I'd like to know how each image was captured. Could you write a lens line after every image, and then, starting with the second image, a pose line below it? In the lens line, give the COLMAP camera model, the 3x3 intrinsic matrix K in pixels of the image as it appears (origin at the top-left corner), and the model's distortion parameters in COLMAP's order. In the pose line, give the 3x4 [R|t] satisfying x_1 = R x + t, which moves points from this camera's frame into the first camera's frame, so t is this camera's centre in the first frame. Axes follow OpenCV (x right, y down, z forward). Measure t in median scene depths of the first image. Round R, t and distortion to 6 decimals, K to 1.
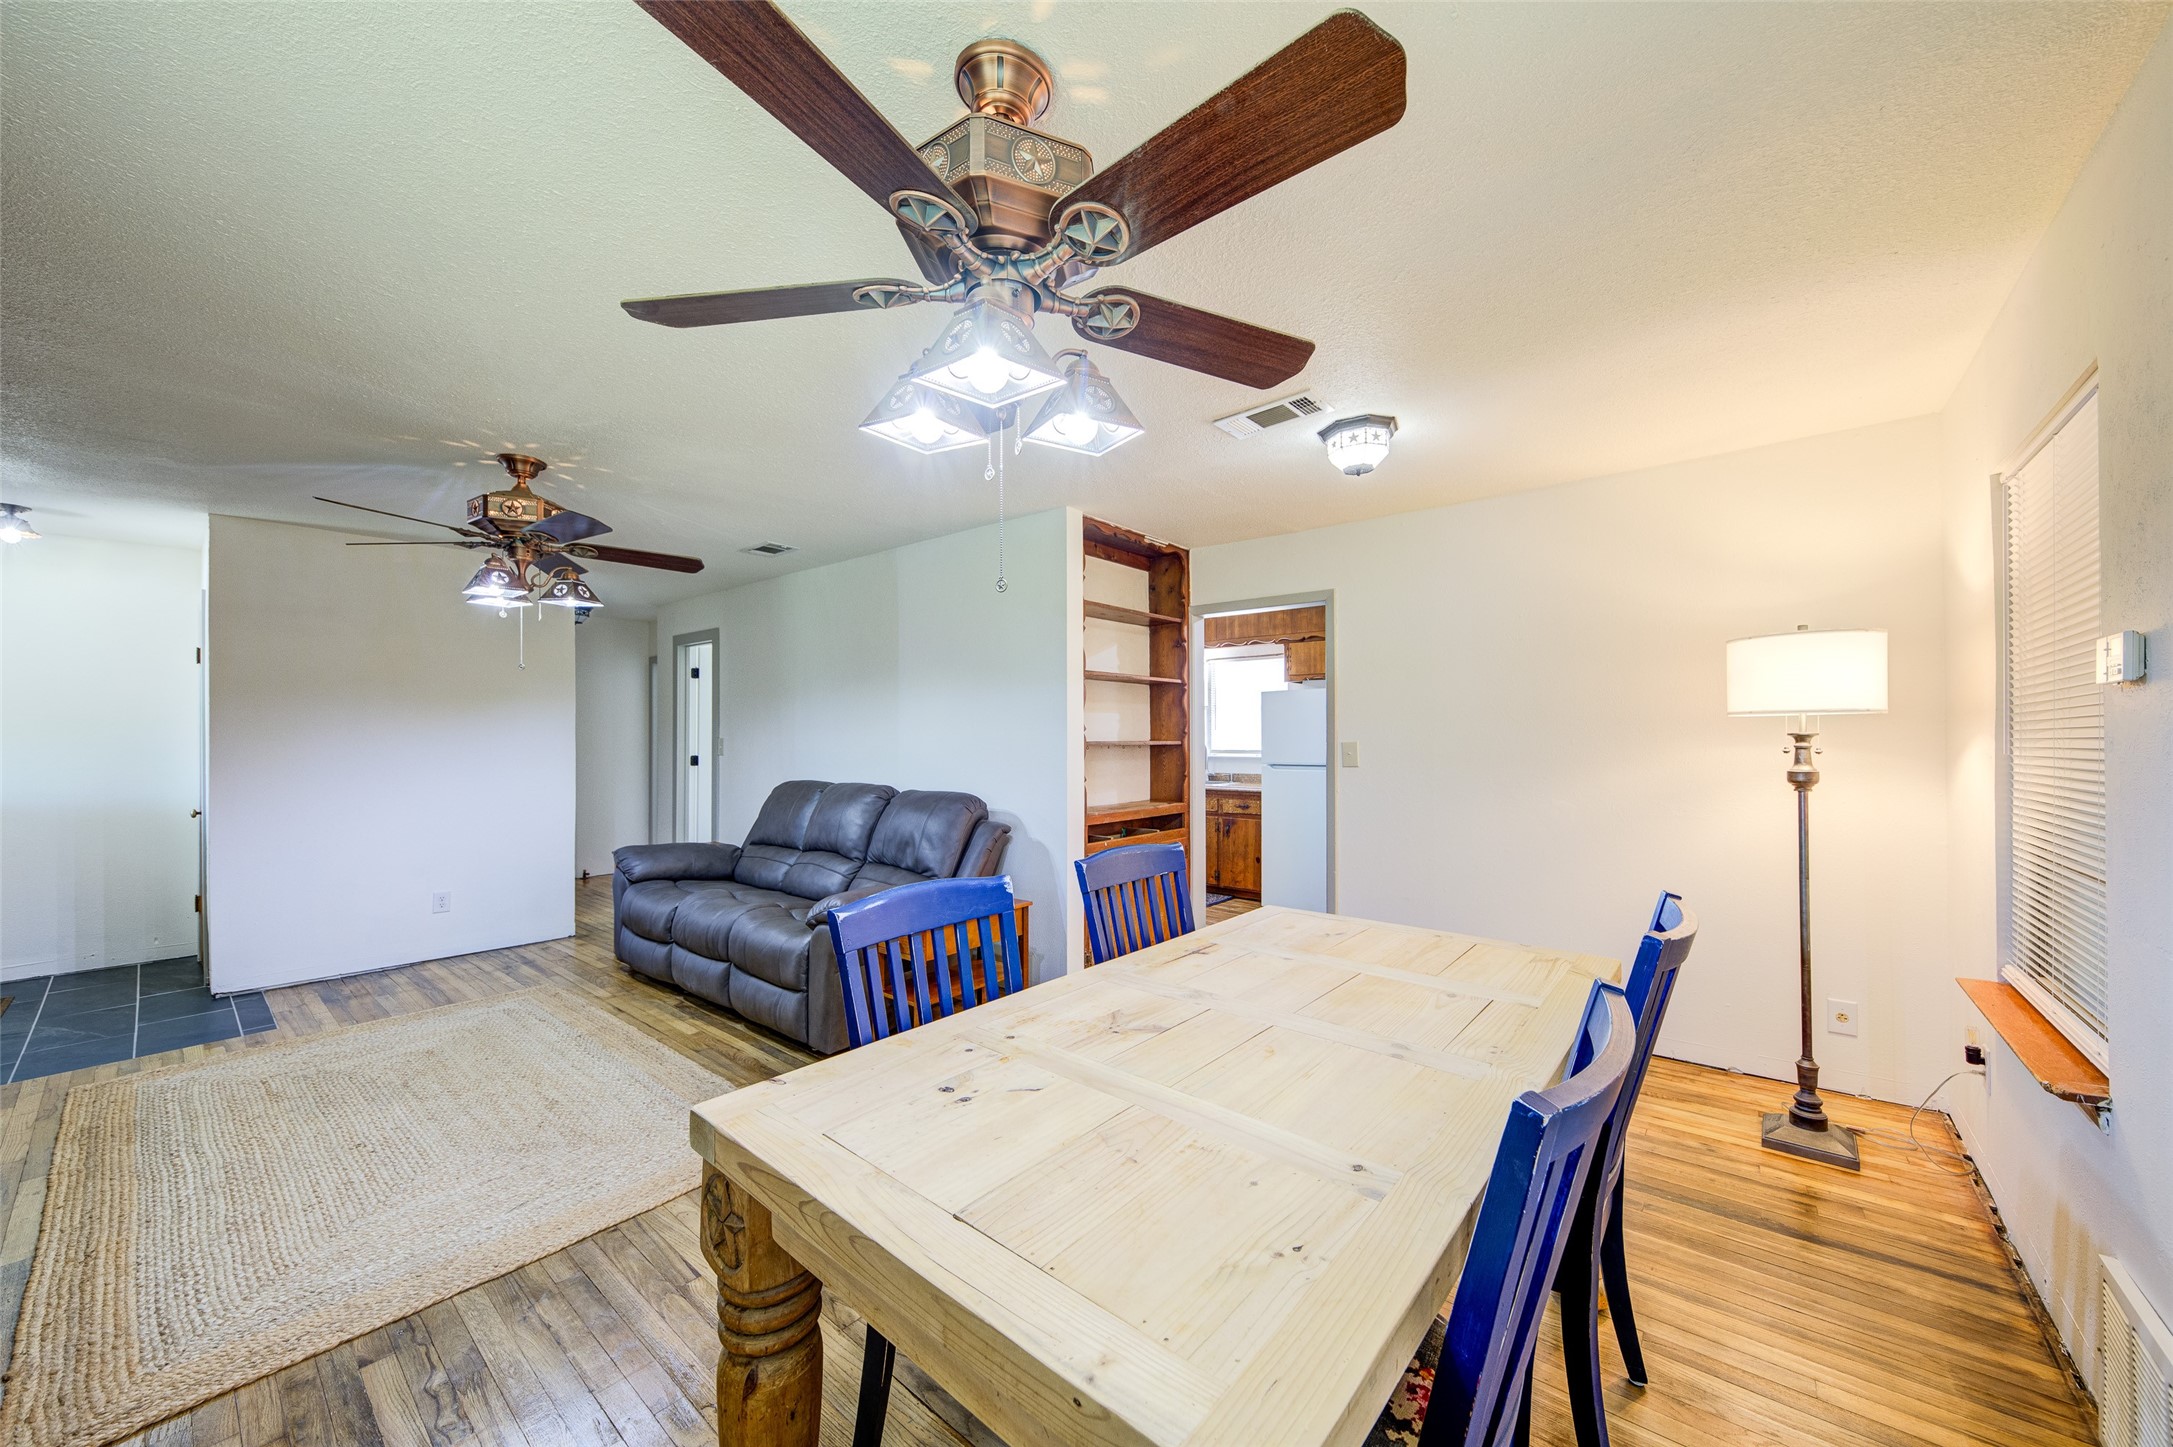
lens RADIAL K [[776.8, 0, 1097.3], [0, 776.8, 733.8], [0, 0, 1]] dist [0.012144, -0.000436]
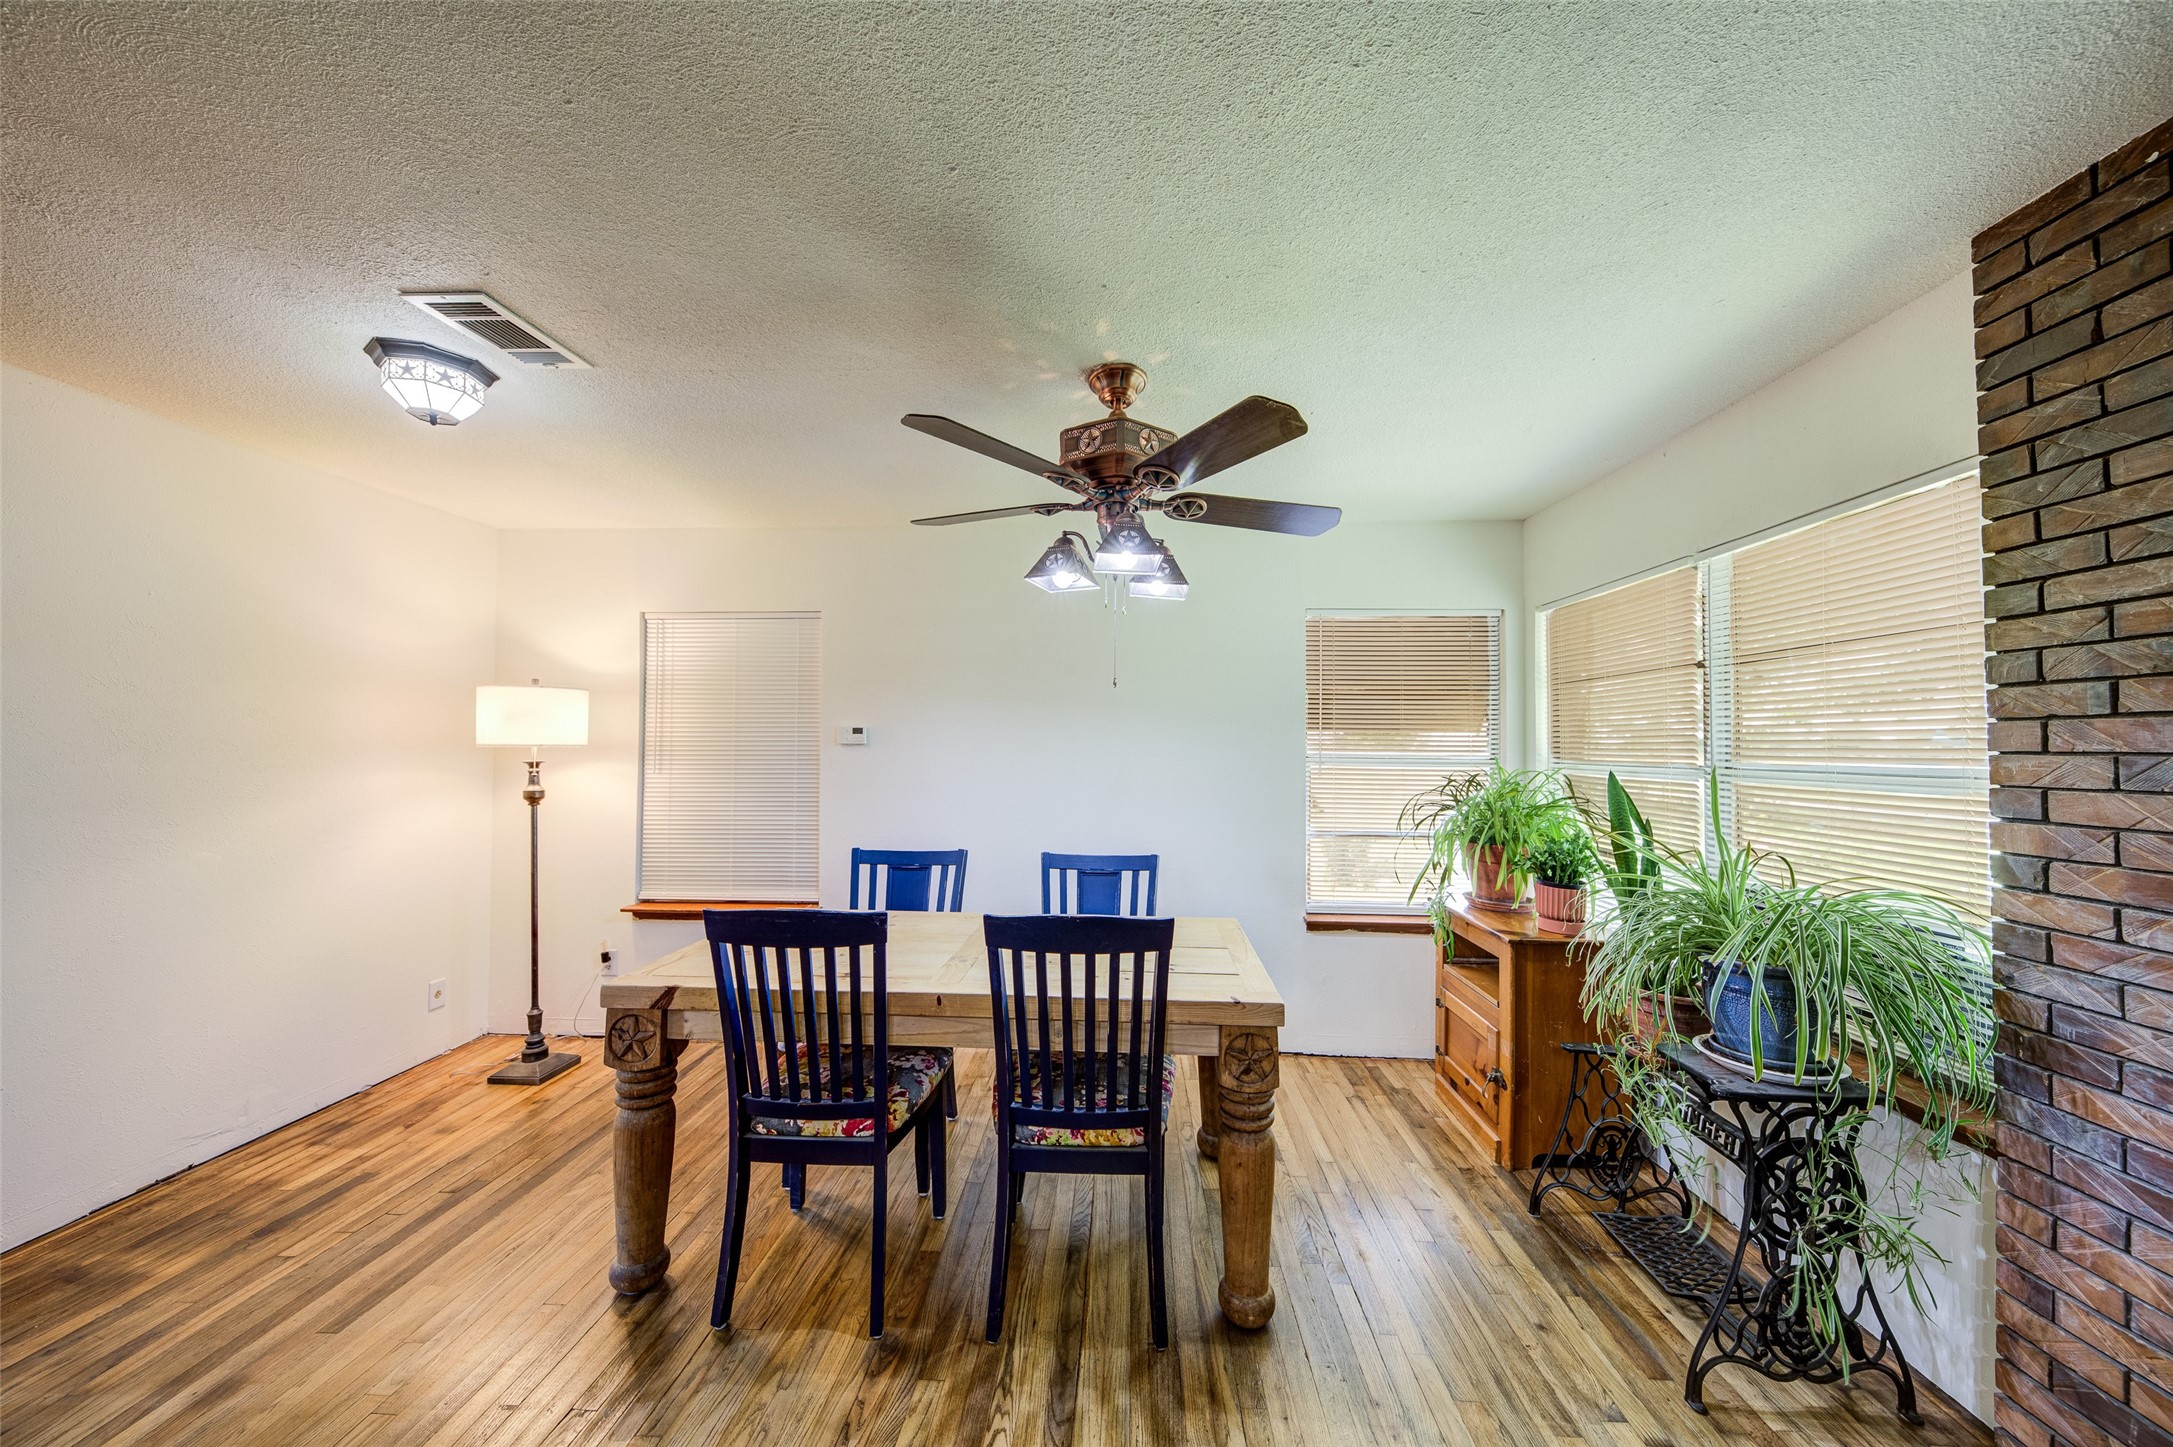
lens RADIAL K [[776.8, 0, 1104.7], [0, 776.8, 732.4], [0, 0, 1]] dist [0.012144, -0.000436]
pose [[-0.601628, 0.015812, 0.798620, -0.725966], [-0.000094, 0.999803, -0.019866, -0.023633], [-0.798777, -0.012027, -0.601507, 1.020829]]
